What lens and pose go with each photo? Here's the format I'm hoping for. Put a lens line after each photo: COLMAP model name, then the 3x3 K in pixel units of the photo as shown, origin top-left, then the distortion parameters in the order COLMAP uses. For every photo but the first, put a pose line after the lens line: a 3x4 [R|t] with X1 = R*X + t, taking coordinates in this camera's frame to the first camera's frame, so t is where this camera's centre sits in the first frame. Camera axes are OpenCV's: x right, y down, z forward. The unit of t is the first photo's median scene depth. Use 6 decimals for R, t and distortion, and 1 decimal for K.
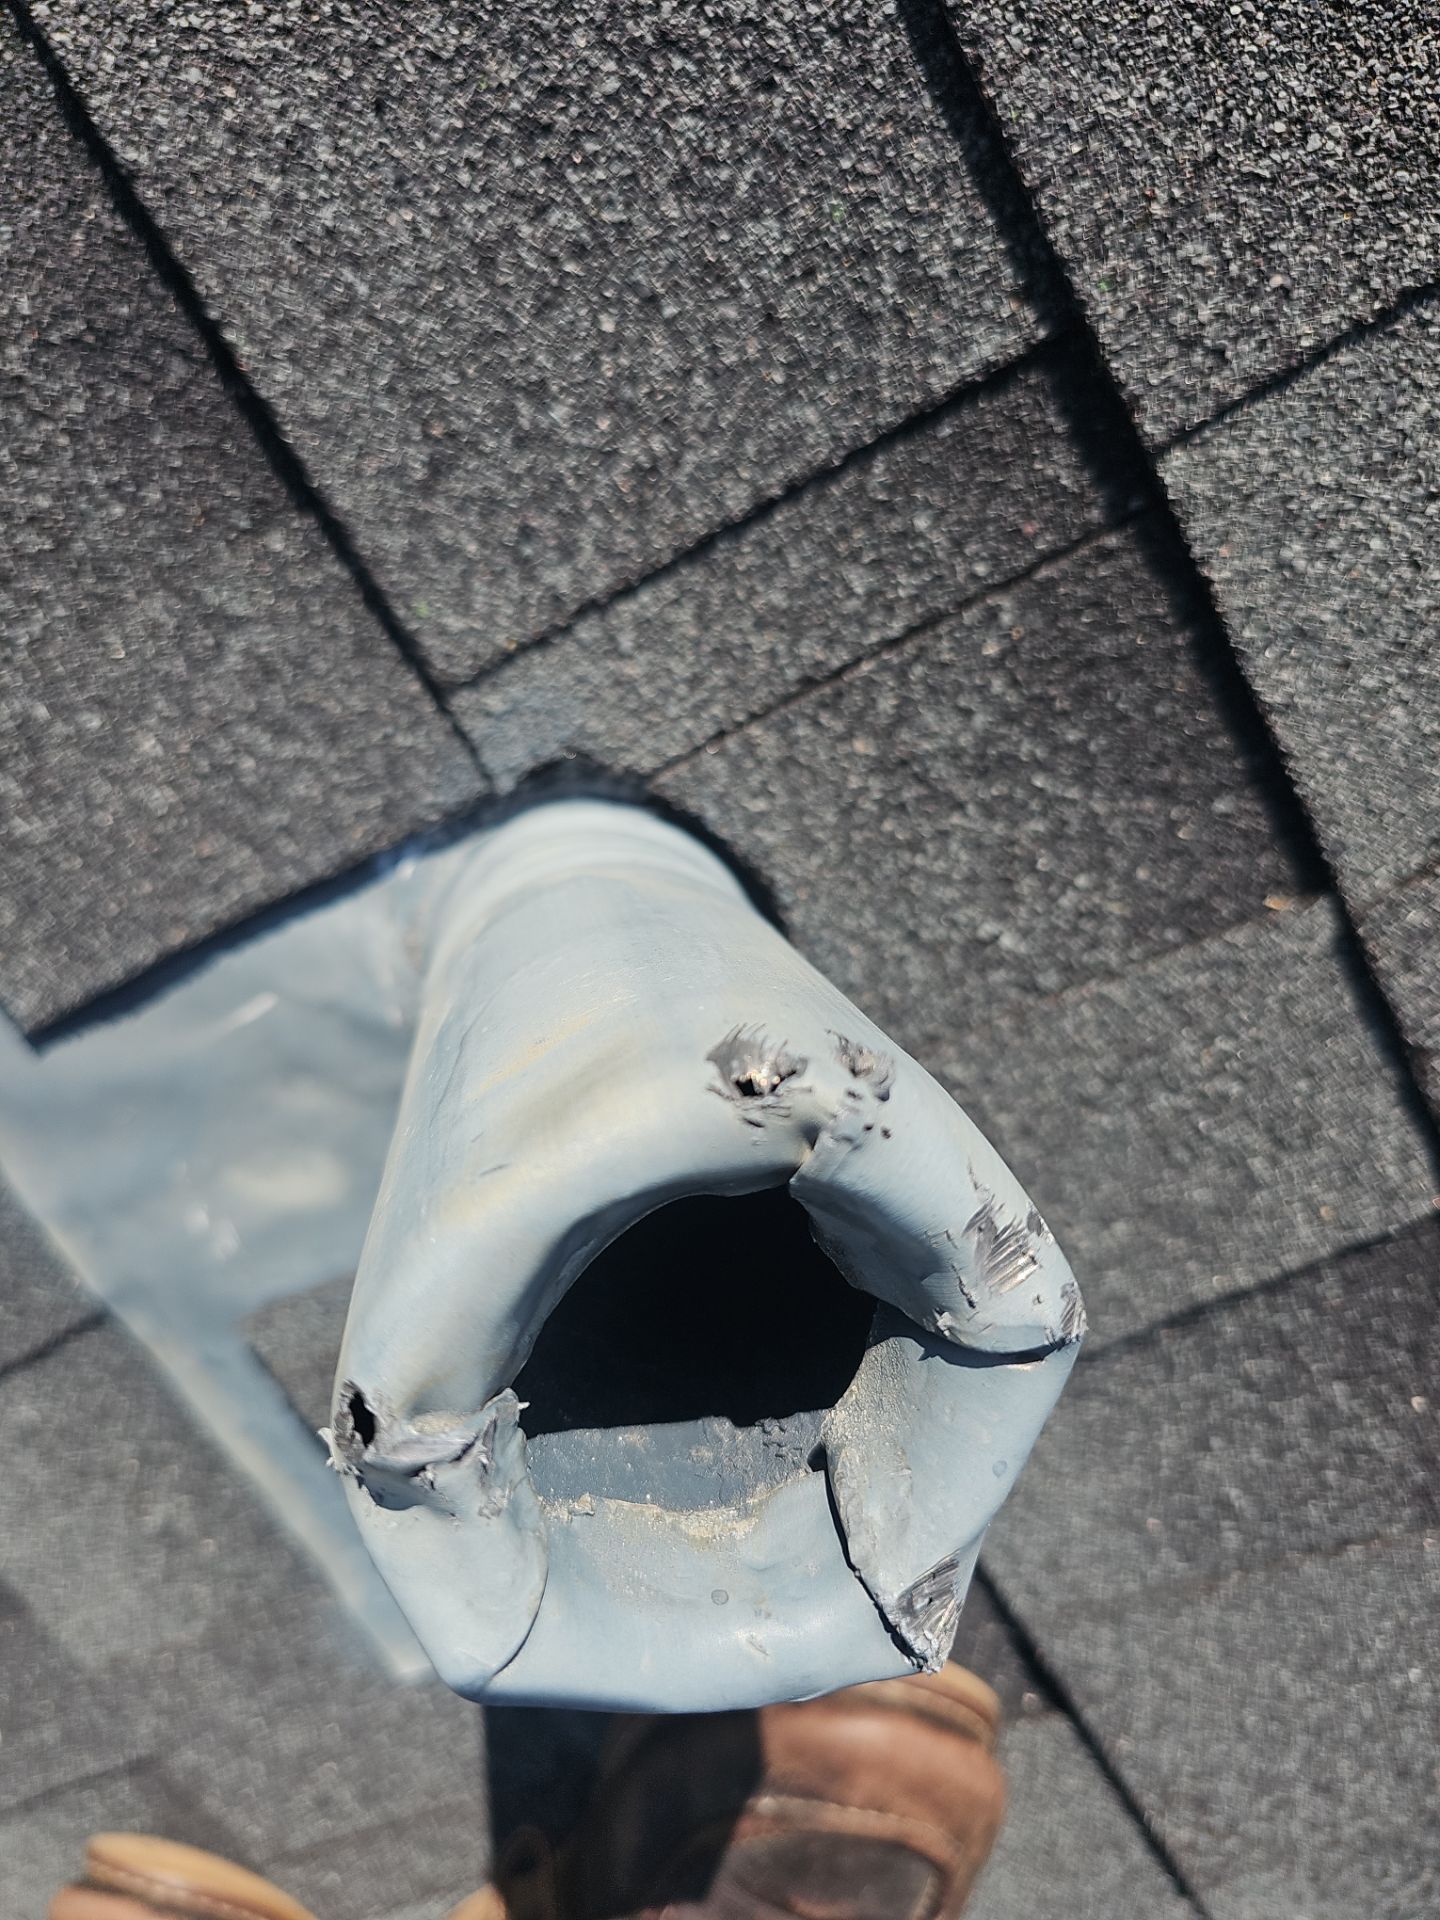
lens RADIAL K [[1426.4, 0, 720.0], [0, 1426.4, 960.0], [0, 0, 1]] dist [-0.003545, -0.037104]
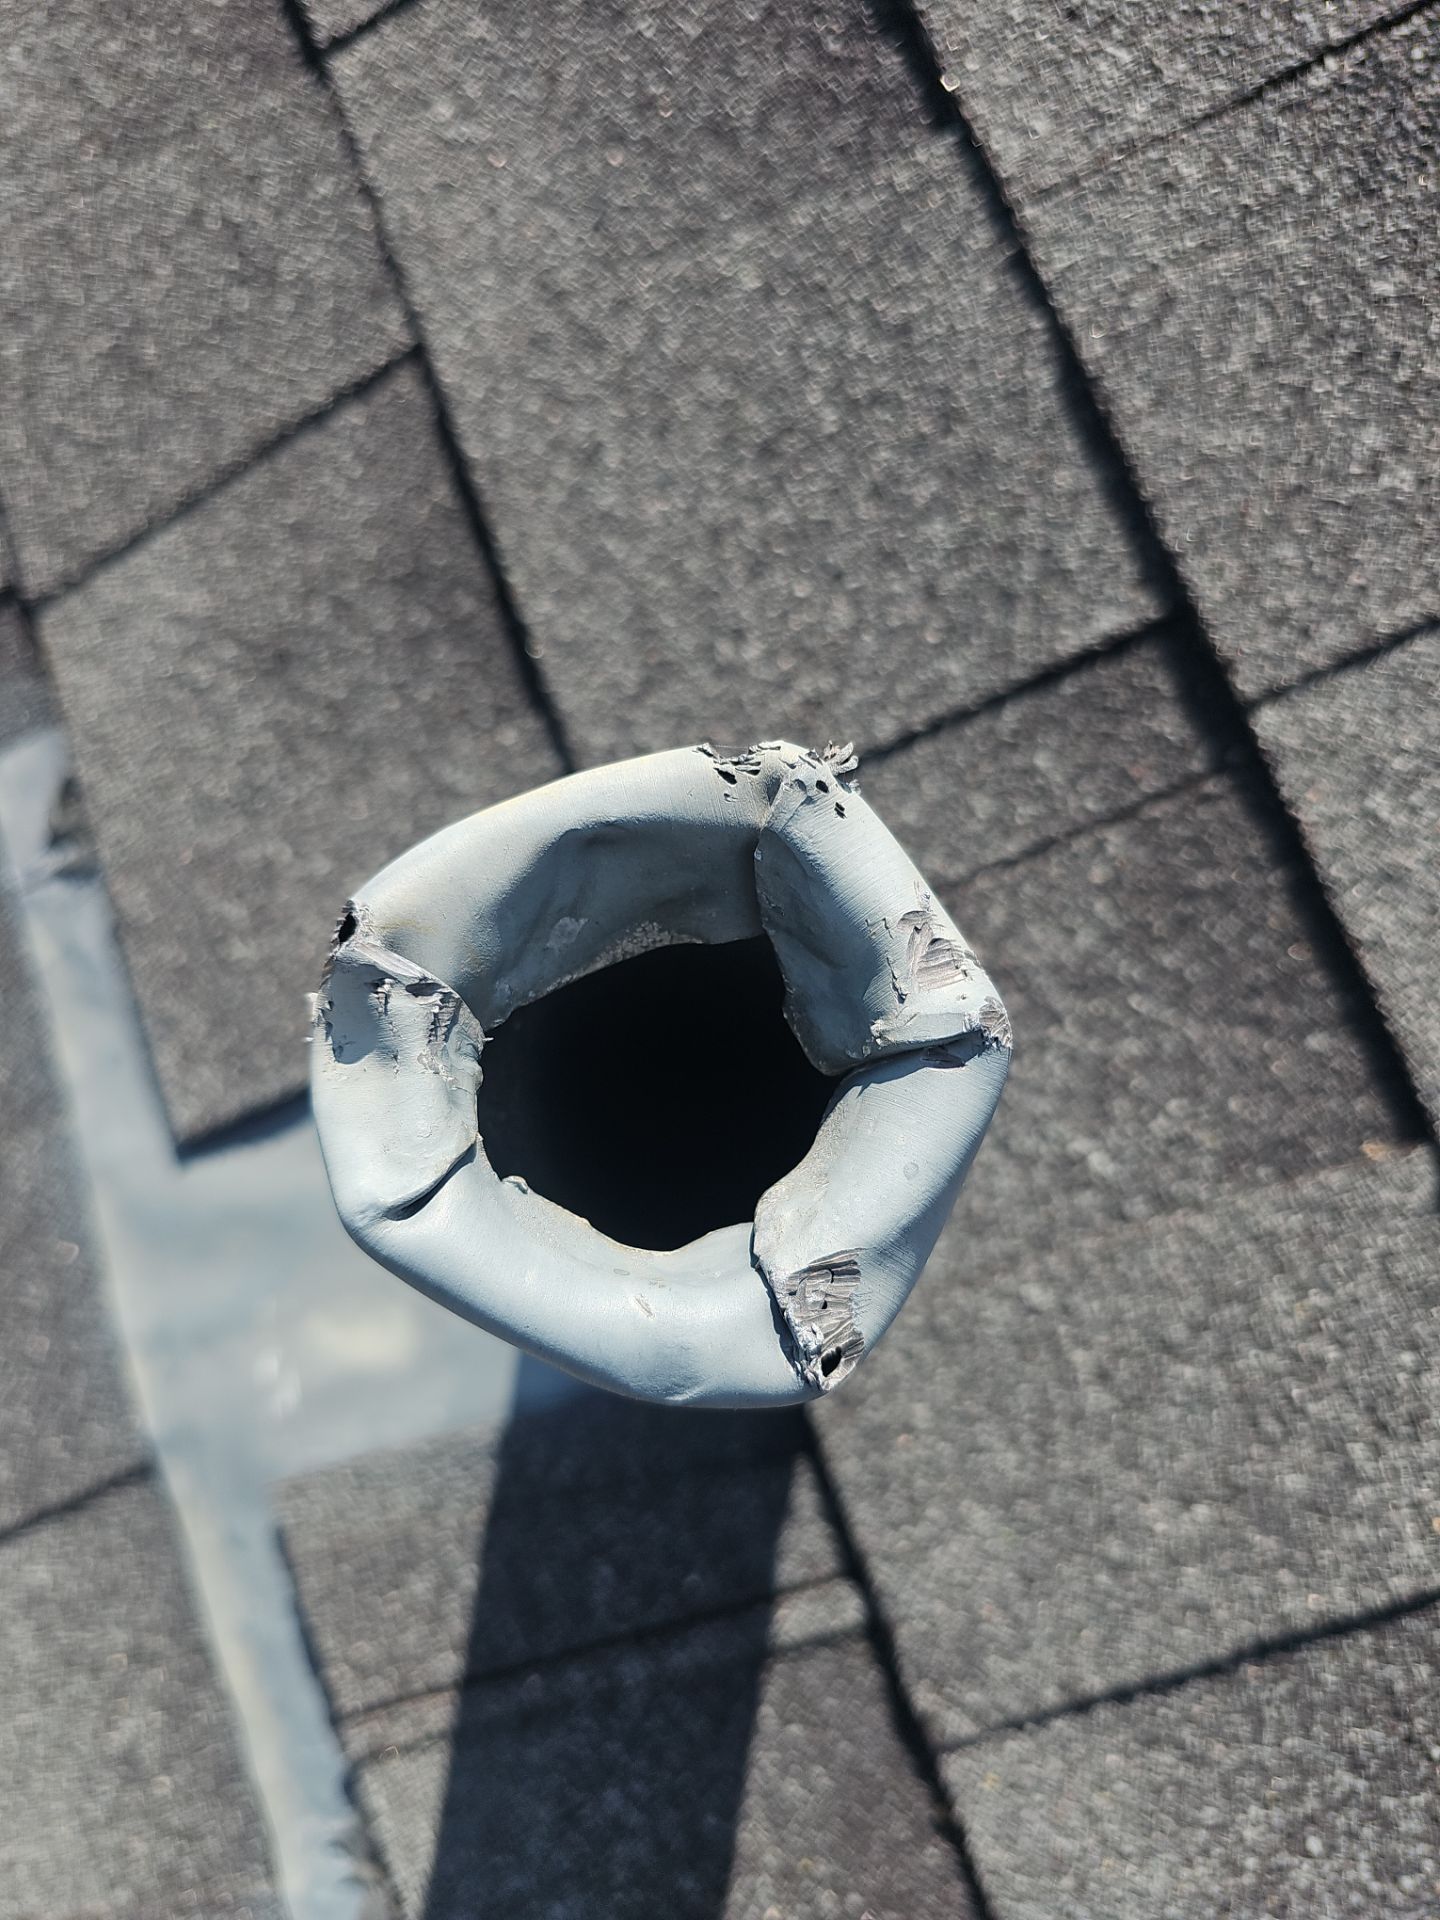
lens RADIAL K [[1447.5, 0, 720.0], [0, 1447.5, 960.0], [0, 0, 1]] dist [0.000673, -0.042061]
pose [[0.973448, 0.129644, -0.188657, 0.127103], [-0.197970, 0.890567, -0.409510, 0.357741], [0.114921, 0.435985, 0.892586, -0.003482]]
